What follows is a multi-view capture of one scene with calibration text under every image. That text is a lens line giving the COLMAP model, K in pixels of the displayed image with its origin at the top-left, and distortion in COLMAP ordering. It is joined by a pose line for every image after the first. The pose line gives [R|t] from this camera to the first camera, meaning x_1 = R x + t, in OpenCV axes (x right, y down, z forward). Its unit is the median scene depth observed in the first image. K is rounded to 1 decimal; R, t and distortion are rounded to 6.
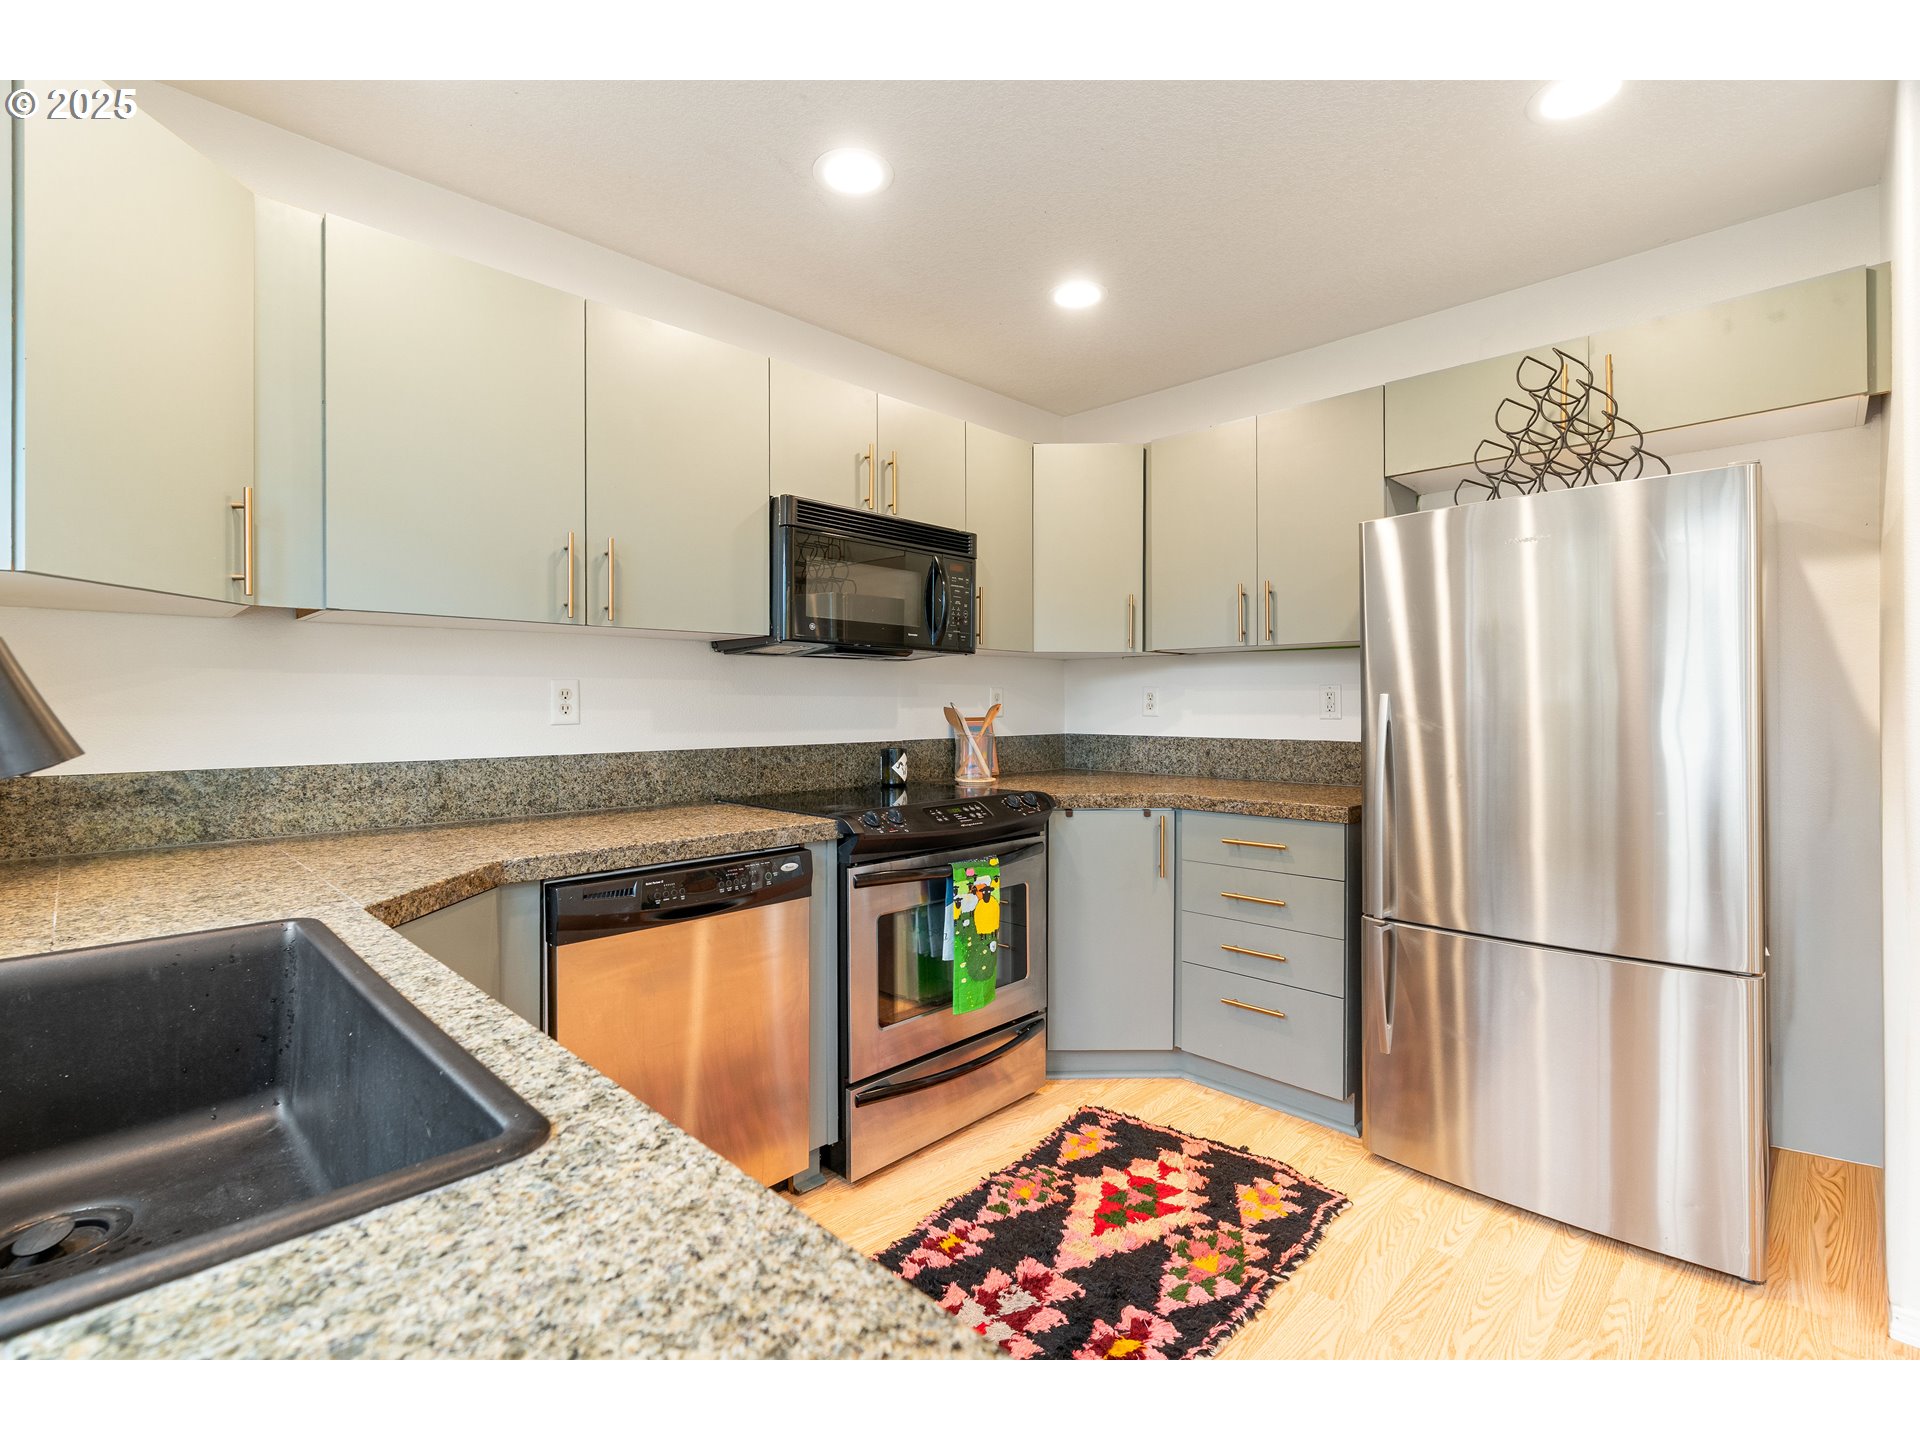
lens RADIAL K [[874.4, 0, 960.0], [0, 874.4, 720.0], [0, 0, 1]] dist [-0.004301, -0.000084]
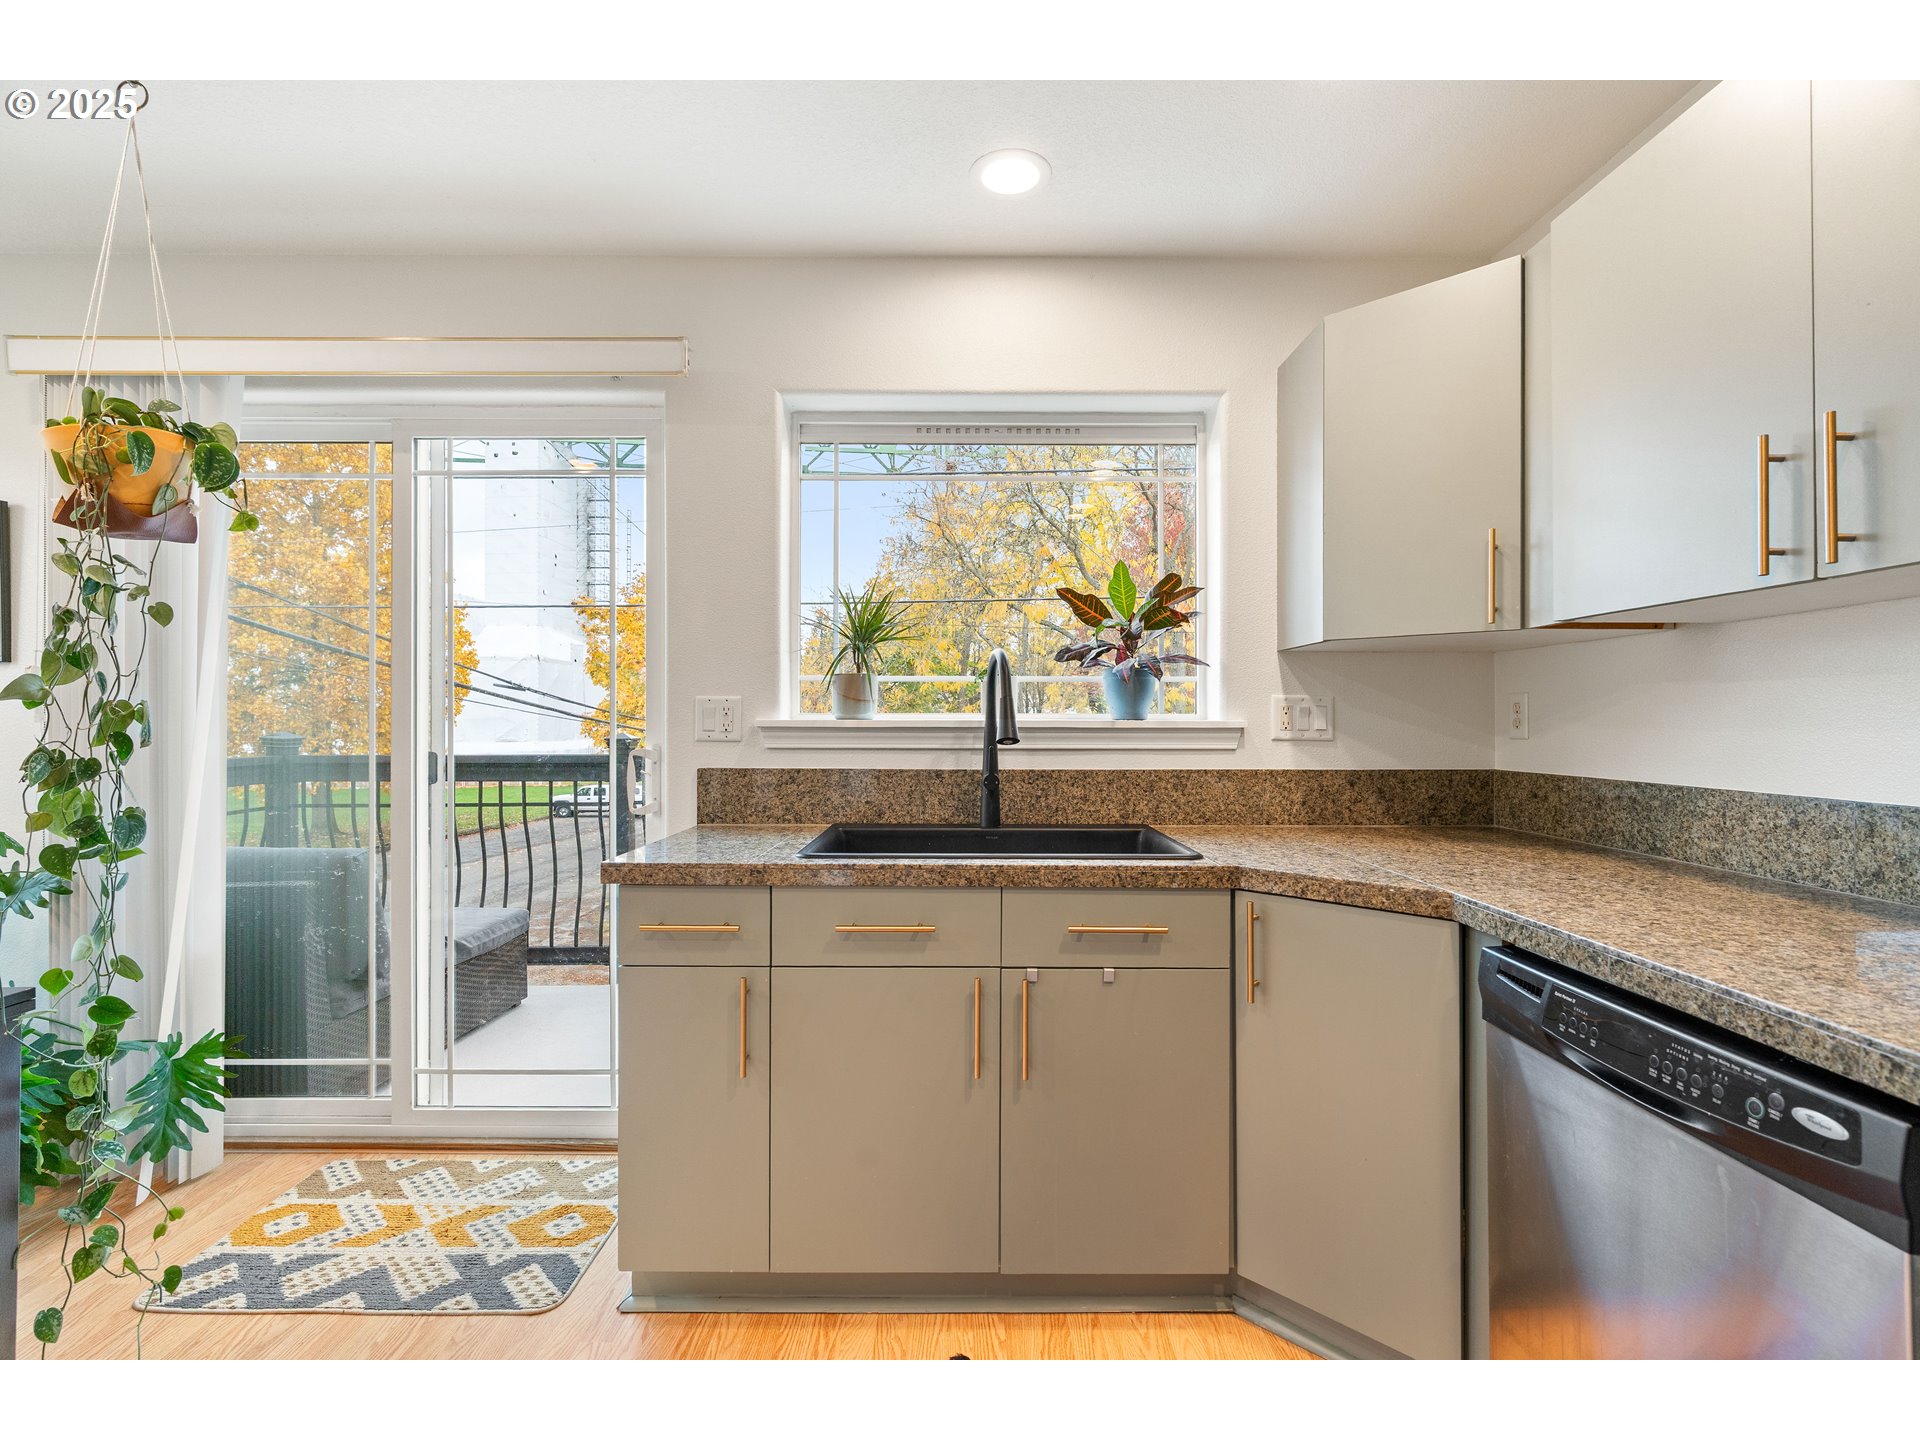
lens RADIAL K [[874.4, 0, 960.0], [0, 874.4, 720.0], [0, 0, 1]] dist [-0.004301, -0.000084]
pose [[-0.711496, 0.001303, -0.702689, 0.360857], [-0.010137, 0.999875, 0.012118, -0.018070], [0.702617, 0.015746, -0.711394, 0.984089]]
